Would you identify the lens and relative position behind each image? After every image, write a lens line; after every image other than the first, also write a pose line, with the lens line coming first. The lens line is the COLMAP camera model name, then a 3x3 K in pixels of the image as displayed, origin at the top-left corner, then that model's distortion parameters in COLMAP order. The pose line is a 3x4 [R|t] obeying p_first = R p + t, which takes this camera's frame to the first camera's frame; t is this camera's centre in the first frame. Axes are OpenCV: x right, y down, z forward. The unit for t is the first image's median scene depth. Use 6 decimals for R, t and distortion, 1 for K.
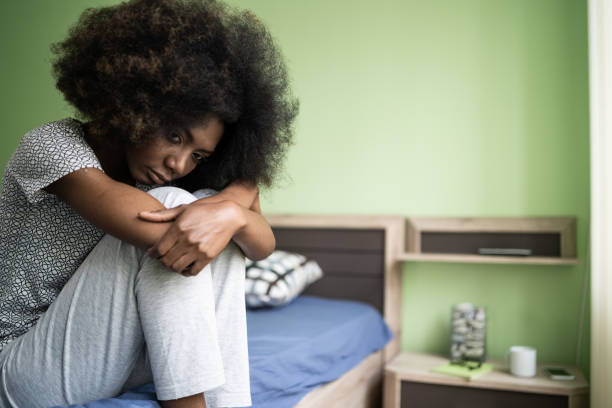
lens RADIAL K [[598.3, 0, 303.3], [0, 598.3, 201.1], [0, 0, 1]] dist [-0.044849, 0.021153]
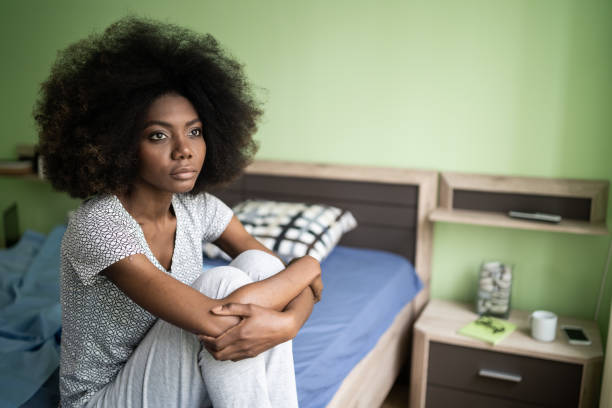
lens RADIAL K [[598.3, 0, 303.3], [0, 598.3, 201.1], [0, 0, 1]] dist [-0.044849, 0.021153]
pose [[0.998693, -0.010833, -0.049947, -0.012263], [0.023157, 0.967117, 0.253277, -0.243097], [0.045561, -0.254103, 0.966103, -0.009345]]
